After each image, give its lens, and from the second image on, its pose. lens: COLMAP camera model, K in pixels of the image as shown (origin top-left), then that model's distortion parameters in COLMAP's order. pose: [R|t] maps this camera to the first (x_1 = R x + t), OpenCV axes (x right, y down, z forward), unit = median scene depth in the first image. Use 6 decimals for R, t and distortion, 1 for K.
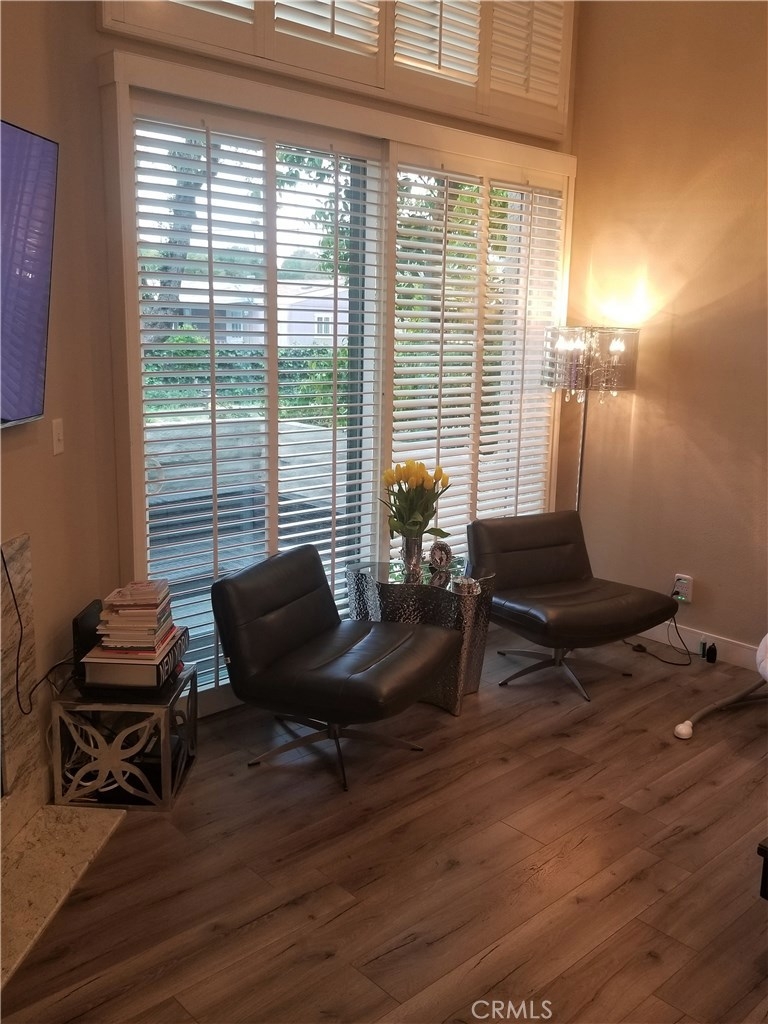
lens RADIAL K [[831.5, 0, 384.0], [0, 831.5, 512.0], [0, 0, 1]] dist [0.061757, -0.135499]
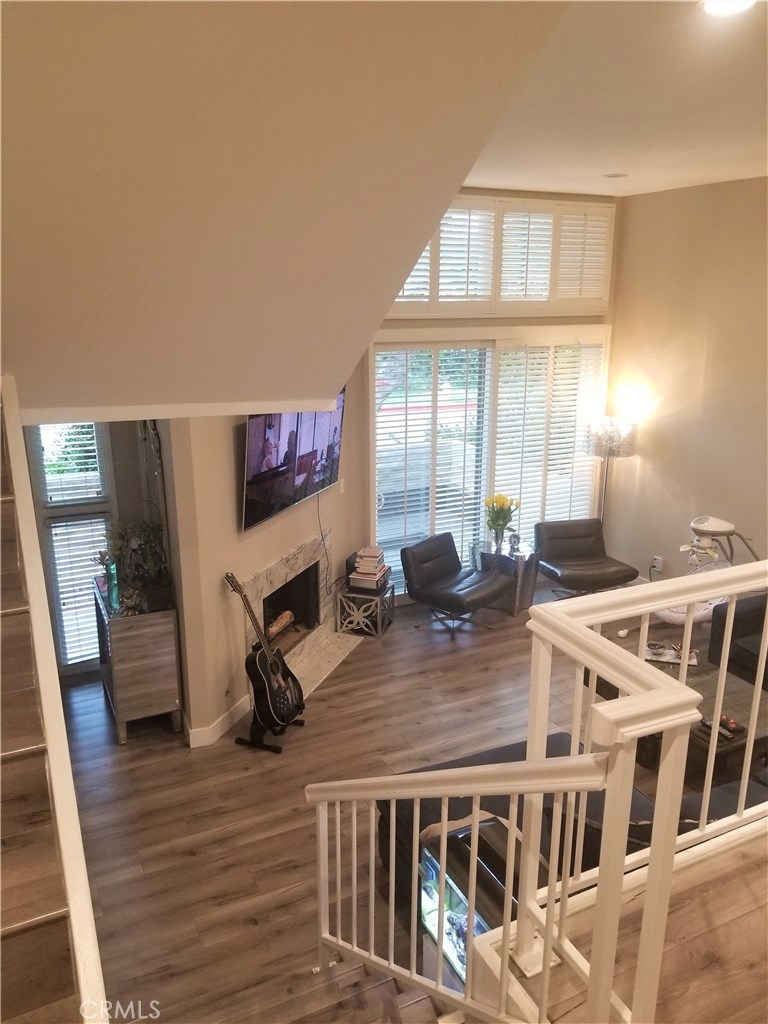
lens RADIAL K [[831.5, 0, 384.0], [0, 831.5, 512.0], [0, 0, 1]] dist [0.061757, -0.135499]
pose [[0.953875, 0.055065, -0.295110, 0.390337], [-0.032004, 0.996084, 0.082415, -0.188439], [0.298492, -0.069169, 0.951902, -1.116545]]
